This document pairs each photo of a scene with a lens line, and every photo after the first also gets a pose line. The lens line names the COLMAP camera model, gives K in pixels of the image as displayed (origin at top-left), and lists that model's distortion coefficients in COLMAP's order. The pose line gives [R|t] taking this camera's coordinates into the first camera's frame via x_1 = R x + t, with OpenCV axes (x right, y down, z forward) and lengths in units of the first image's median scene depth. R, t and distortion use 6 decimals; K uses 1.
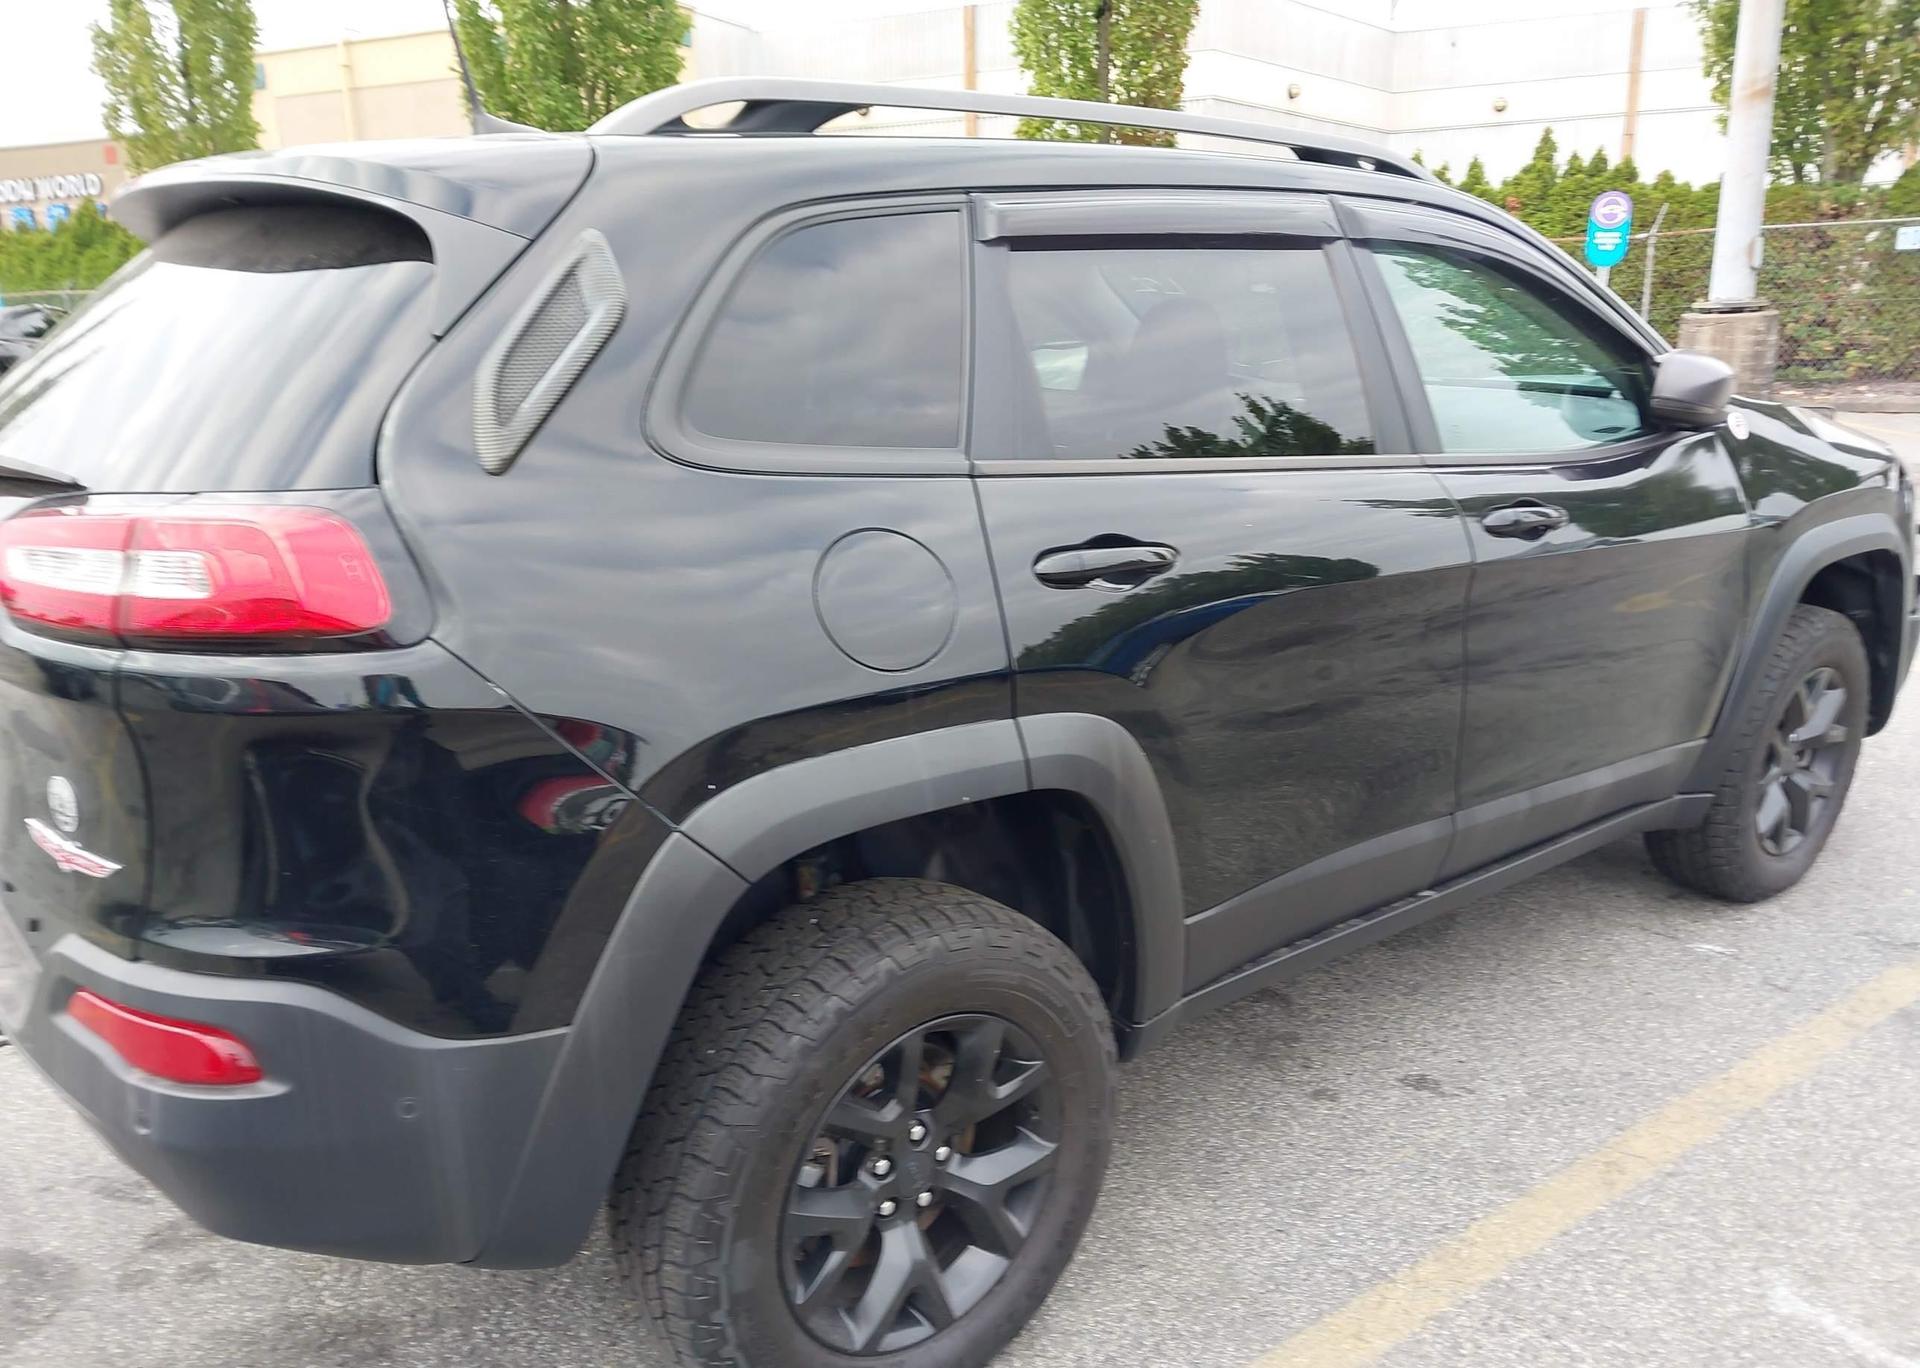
lens RADIAL K [[1618.8, 0, 956.5], [0, 1618.8, 692.3], [0, 0, 1]] dist [0.004402, 0.016914]
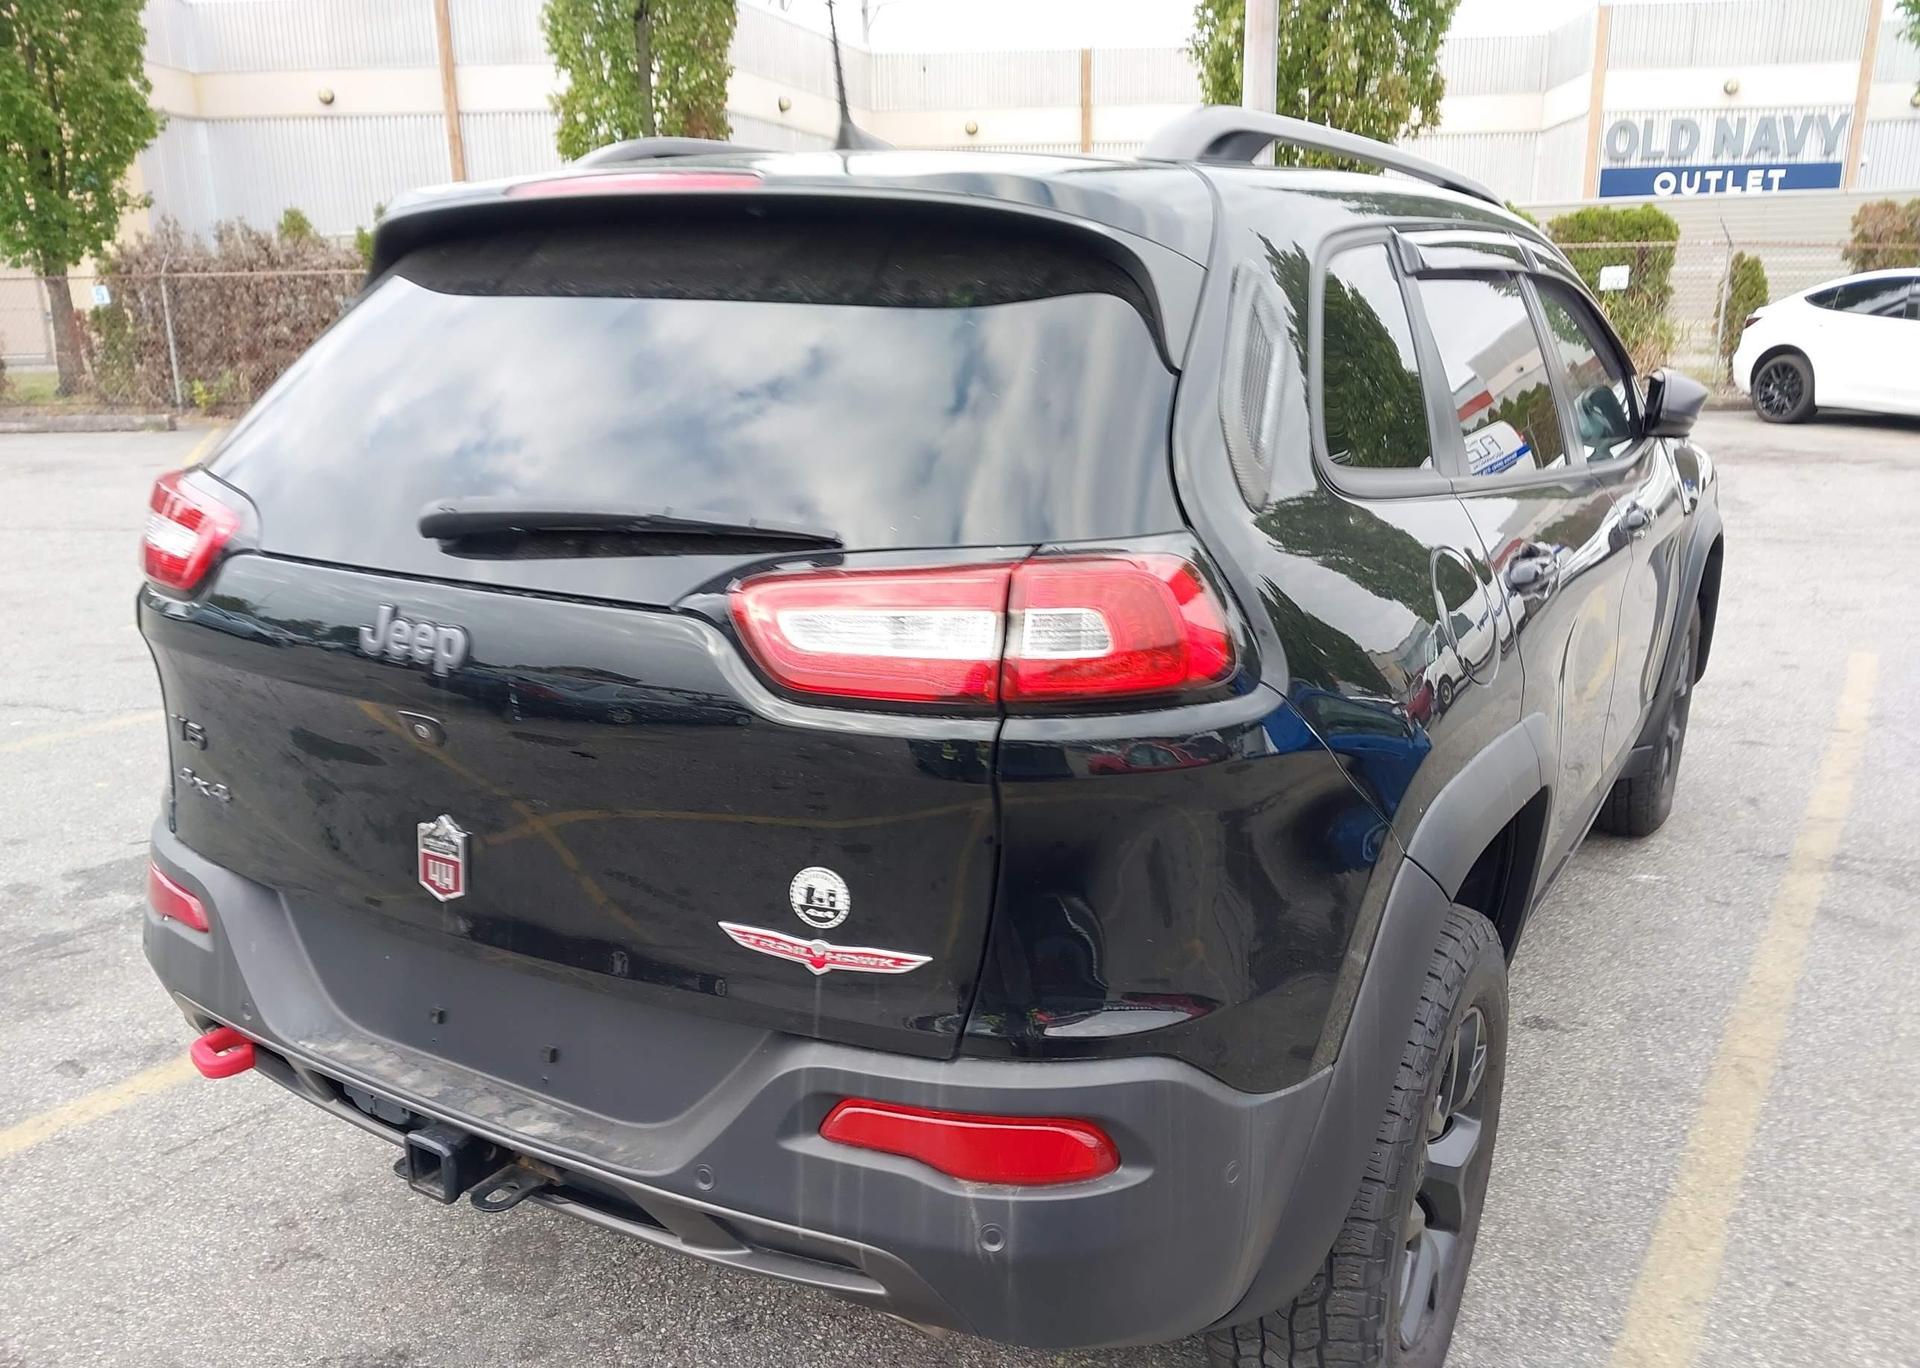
lens RADIAL K [[1618.8, 0, 976.1], [0, 1618.8, 673.5], [0, 0, 1]] dist [0.004402, 0.016914]
pose [[0.933099, -0.068424, 0.353050, -0.532952], [0.073227, 0.997315, -0.000249, -0.033322], [-0.352085, 0.026085, 0.935605, 0.096884]]
